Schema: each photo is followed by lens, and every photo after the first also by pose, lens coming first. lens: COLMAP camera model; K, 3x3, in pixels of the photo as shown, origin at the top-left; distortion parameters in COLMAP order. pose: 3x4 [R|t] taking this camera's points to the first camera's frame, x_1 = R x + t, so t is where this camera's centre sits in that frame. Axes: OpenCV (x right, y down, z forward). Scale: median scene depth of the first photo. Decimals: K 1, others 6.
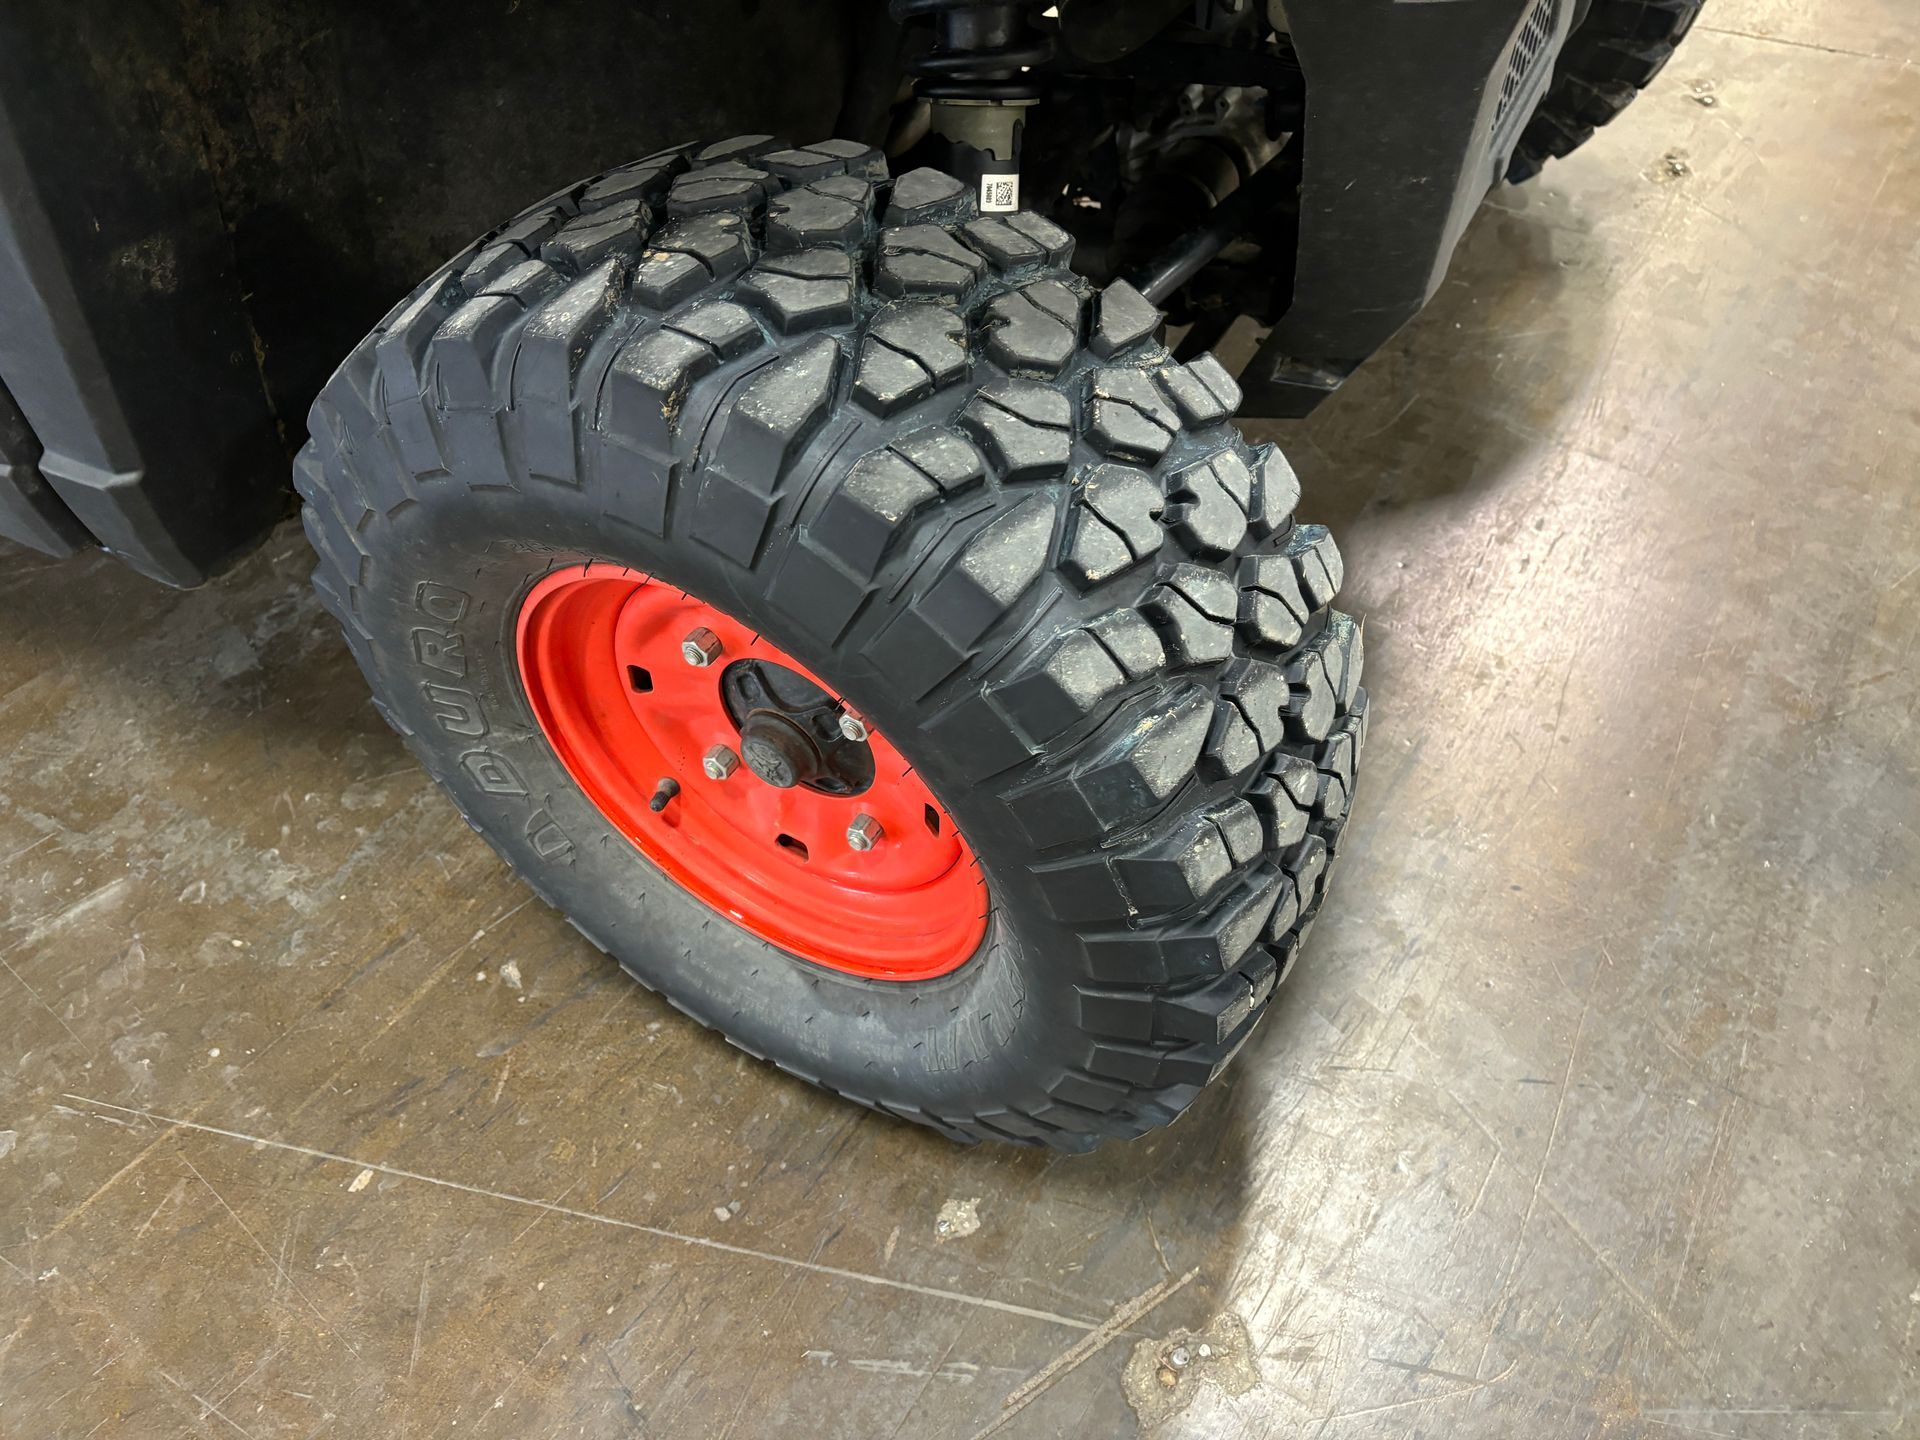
lens RADIAL K [[1476.5, 0, 990.7], [0, 1476.5, 718.2], [0, 0, 1]] dist [-0.001960, -0.003597]
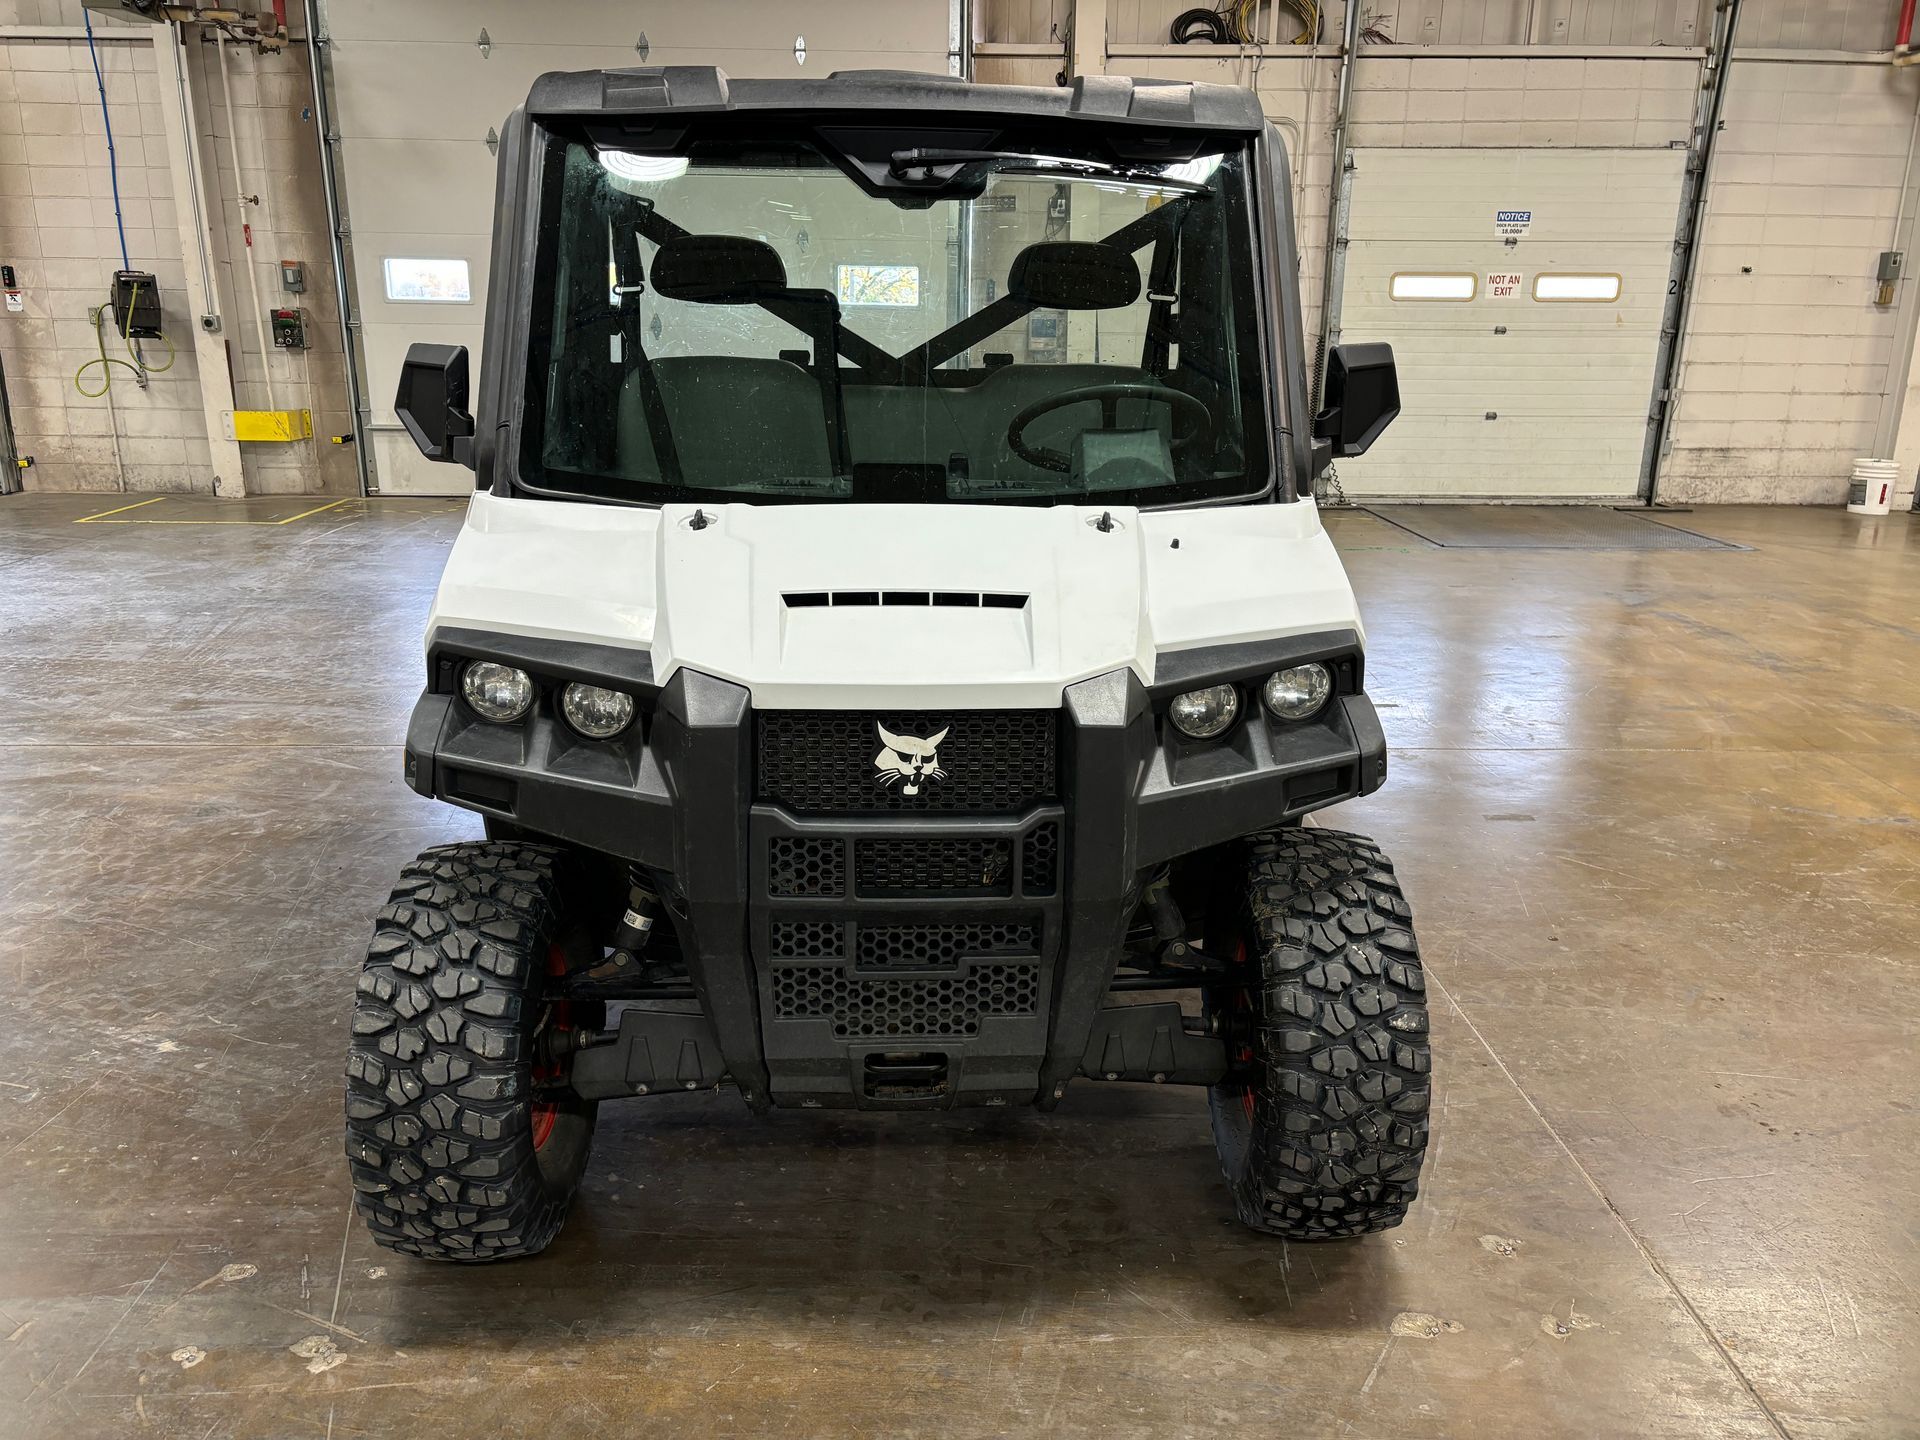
lens RADIAL K [[1447.2, 0, 953.0], [0, 1447.2, 697.7], [0, 0, 1]] dist [0.059301, -0.044684]
pose [[0.499052, 0.273953, -0.822129, 2.059630], [-0.673038, 0.720138, -0.168583, -0.523427], [0.545863, 0.637456, 0.543768, -0.297421]]
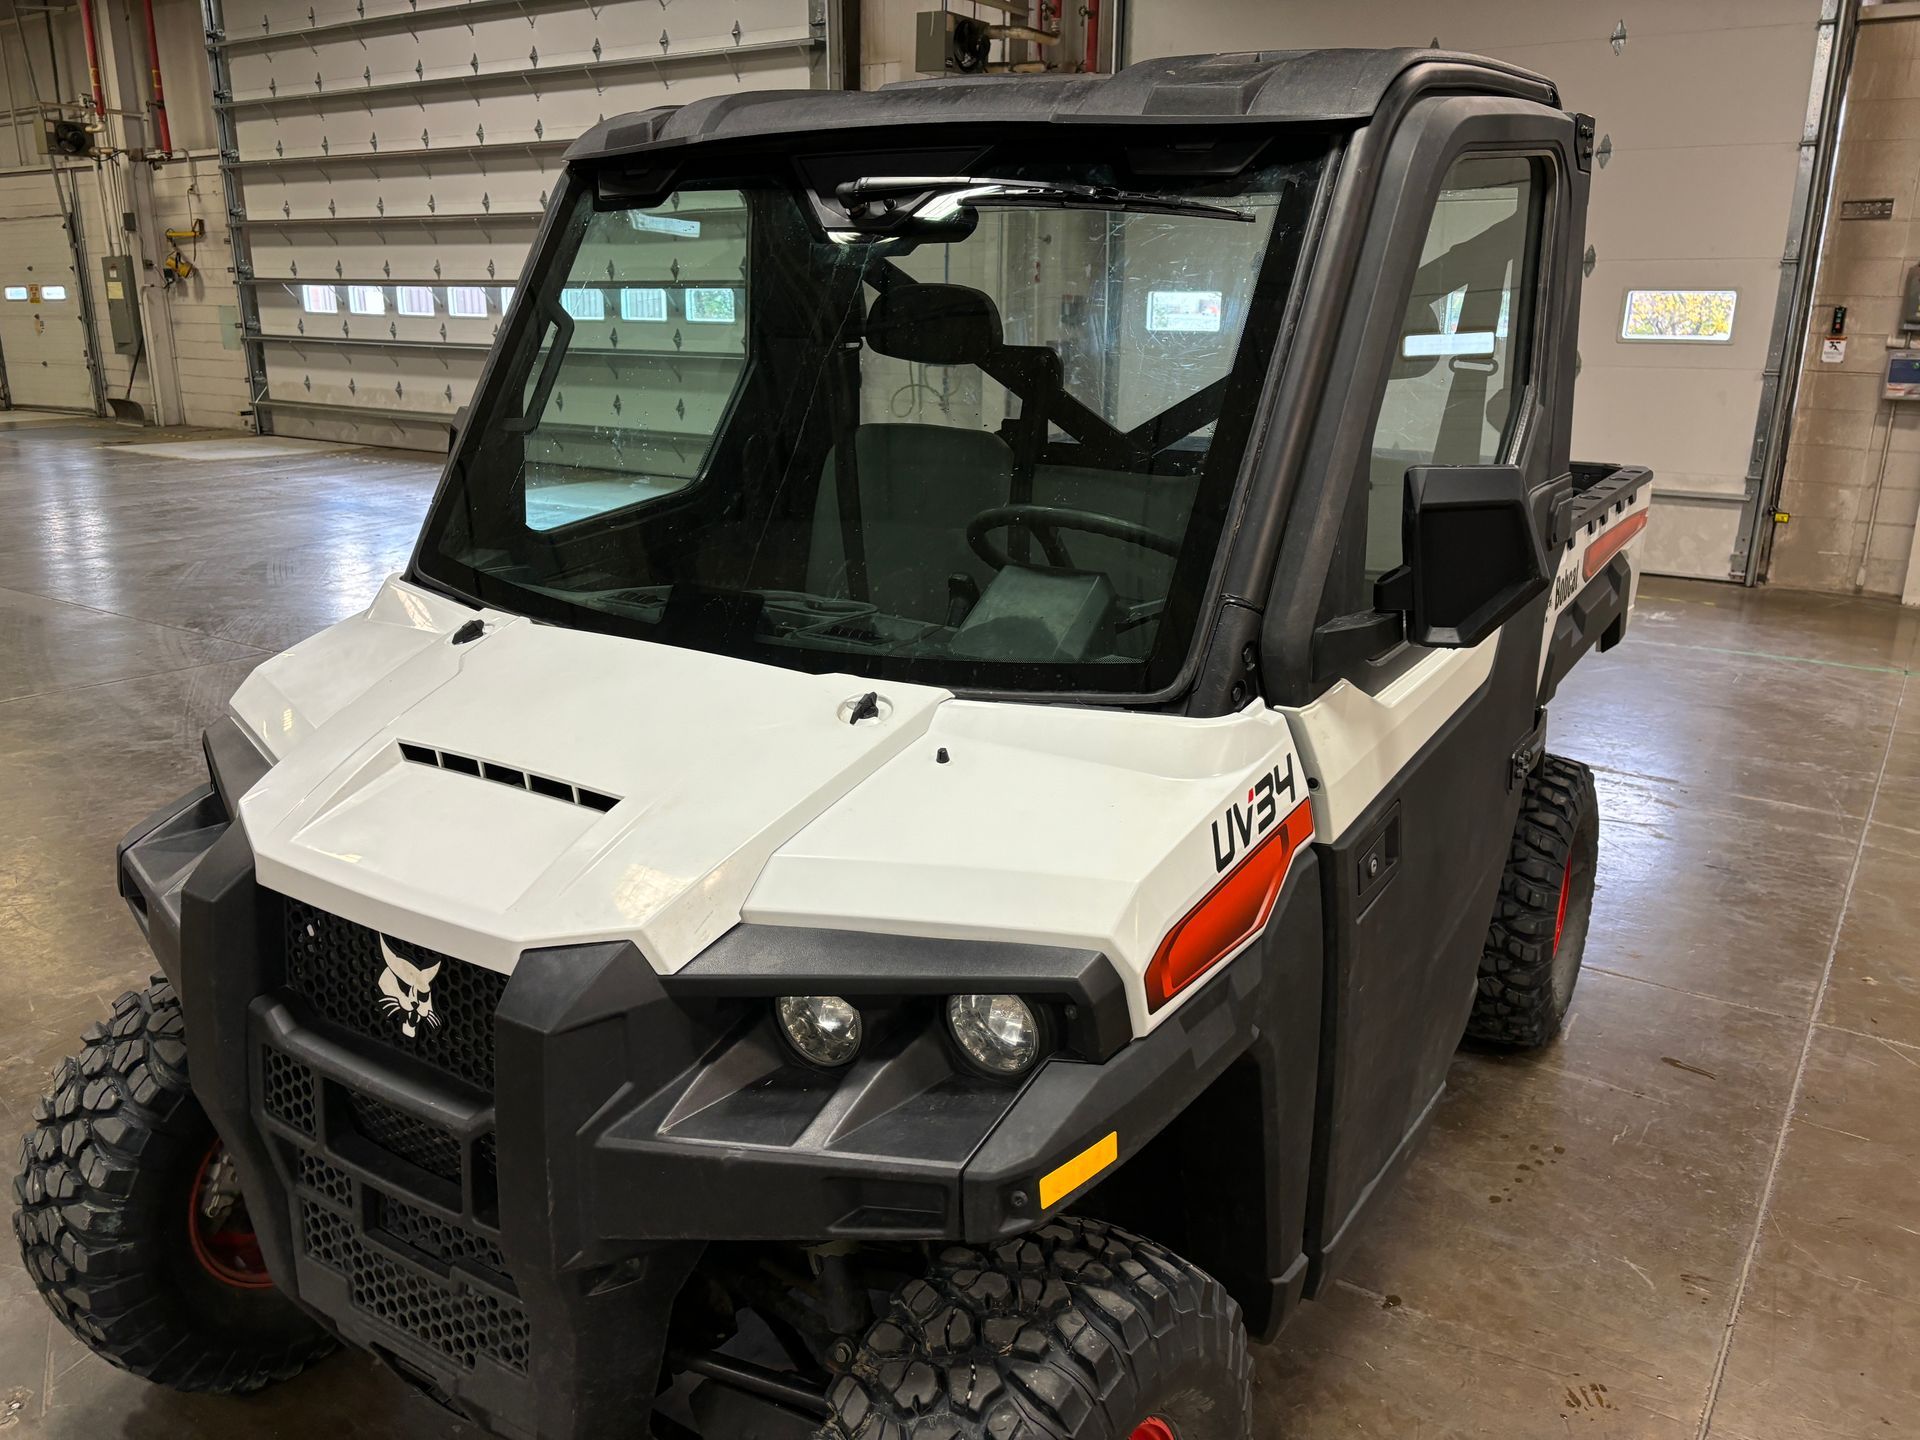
lens RADIAL K [[1450.9, 0, 950.4], [0, 1450.9, 720.2], [0, 0, 1]] dist [0.062967, -0.064863]
pose [[-0.097378, 0.308676, -0.946169, 1.704851], [-0.756283, 0.595041, 0.271960, -1.804323], [0.646957, 0.742055, 0.175502, 0.726347]]
